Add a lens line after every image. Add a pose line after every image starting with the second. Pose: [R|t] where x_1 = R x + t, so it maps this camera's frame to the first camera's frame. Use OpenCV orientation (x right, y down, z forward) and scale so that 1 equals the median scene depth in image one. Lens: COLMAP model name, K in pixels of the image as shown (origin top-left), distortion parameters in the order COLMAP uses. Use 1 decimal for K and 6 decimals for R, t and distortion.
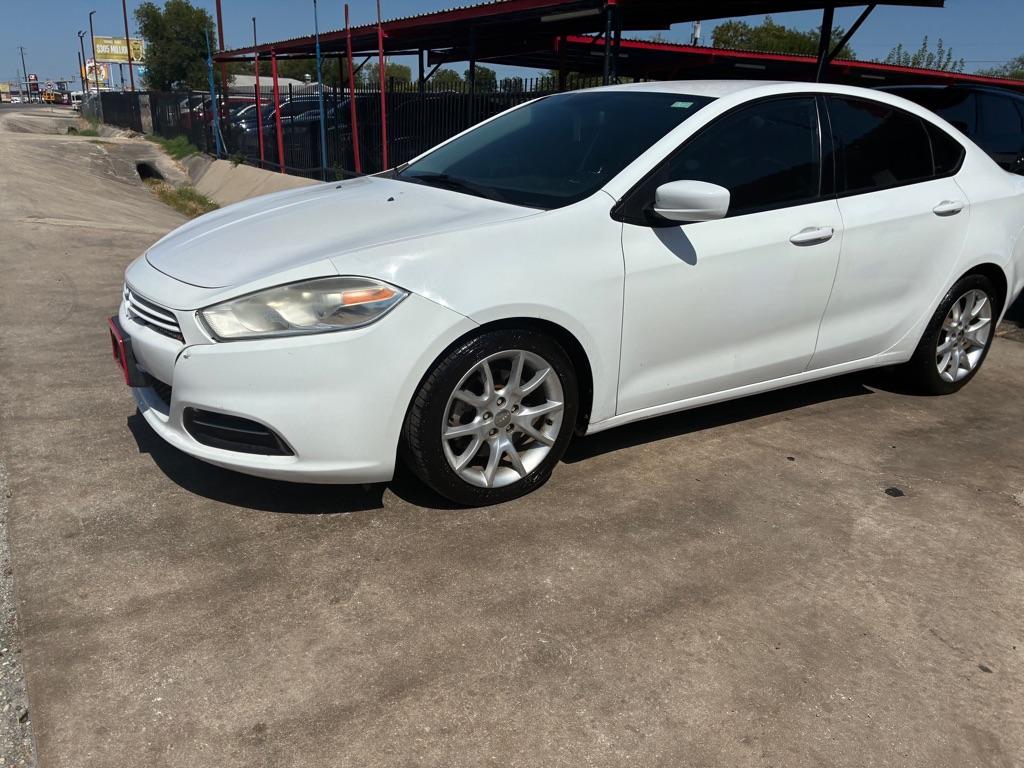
lens RADIAL K [[766.9, 0, 499.3], [0, 766.9, 397.3], [0, 0, 1]] dist [0.046324, -0.059784]
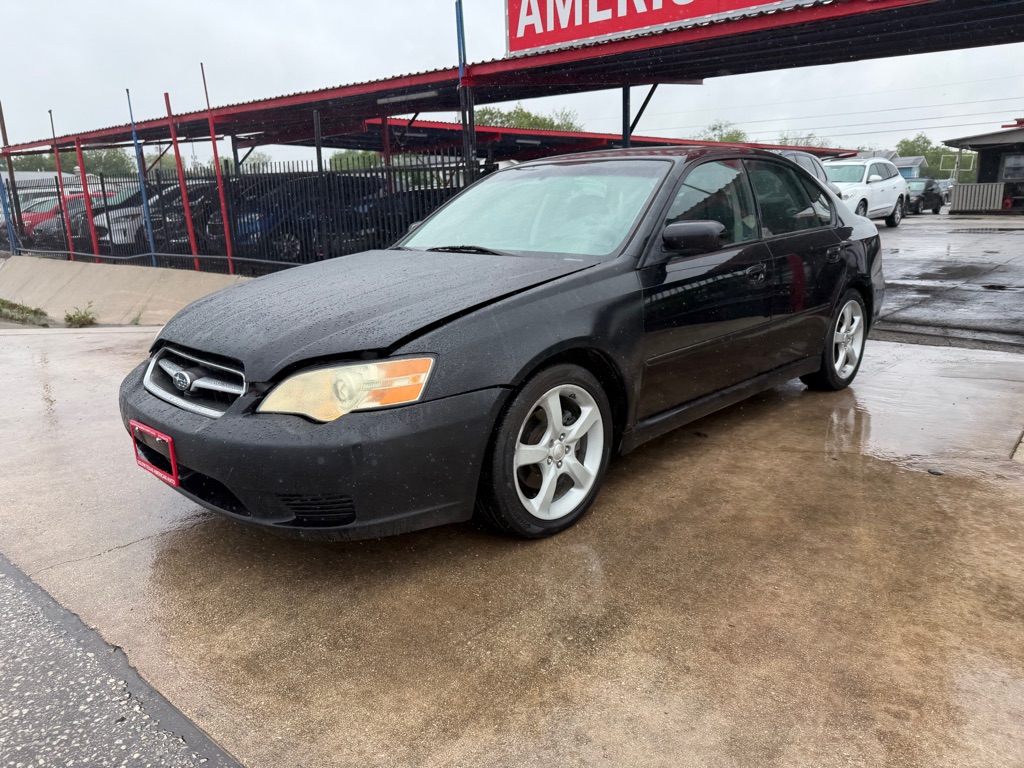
lens RADIAL K [[722.2, 0, 508.8], [0, 722.2, 374.2], [0, 0, 1]] dist [0.020024, -0.032591]
pose [[0.952047, -0.125821, 0.278884, -0.385909], [0.153285, 0.985029, -0.078876, -0.033053], [-0.264784, 0.117842, 0.957080, 0.124283]]
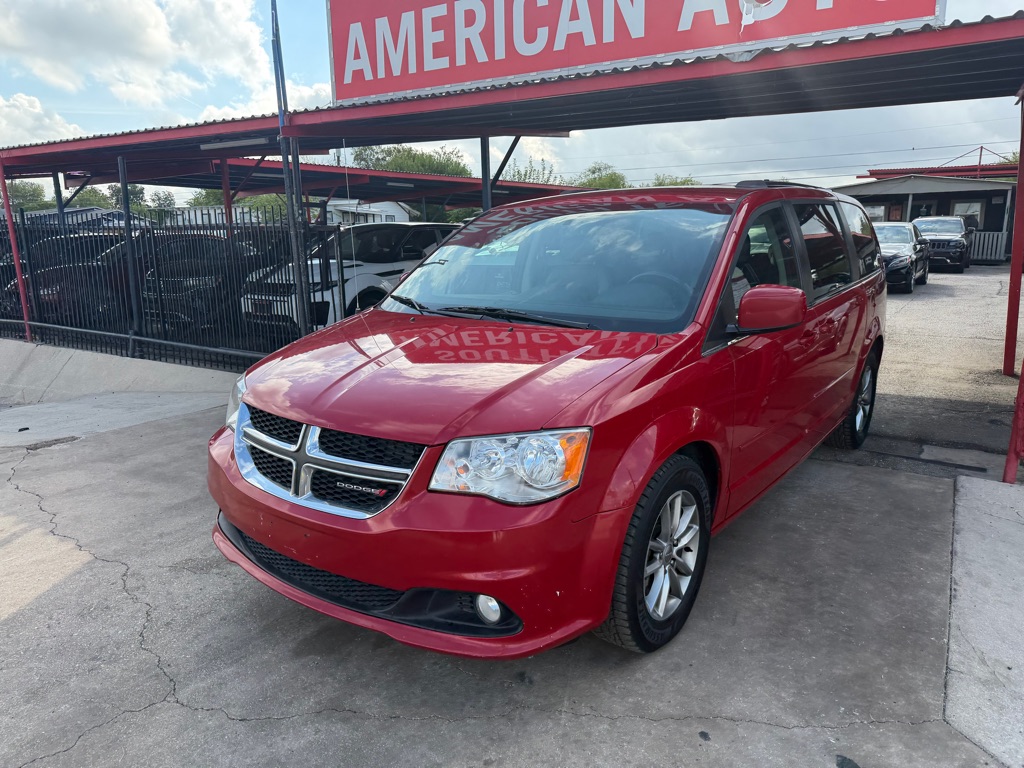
lens RADIAL K [[721.9, 0, 495.8], [0, 721.9, 379.3], [0, 0, 1]] dist [0.019003, -0.030361]
pose [[0.905199, -0.127100, 0.405538, -0.051323], [0.180030, 0.979064, -0.094994, -0.258379], [-0.384973, 0.158997, 0.909129, 0.431774]]
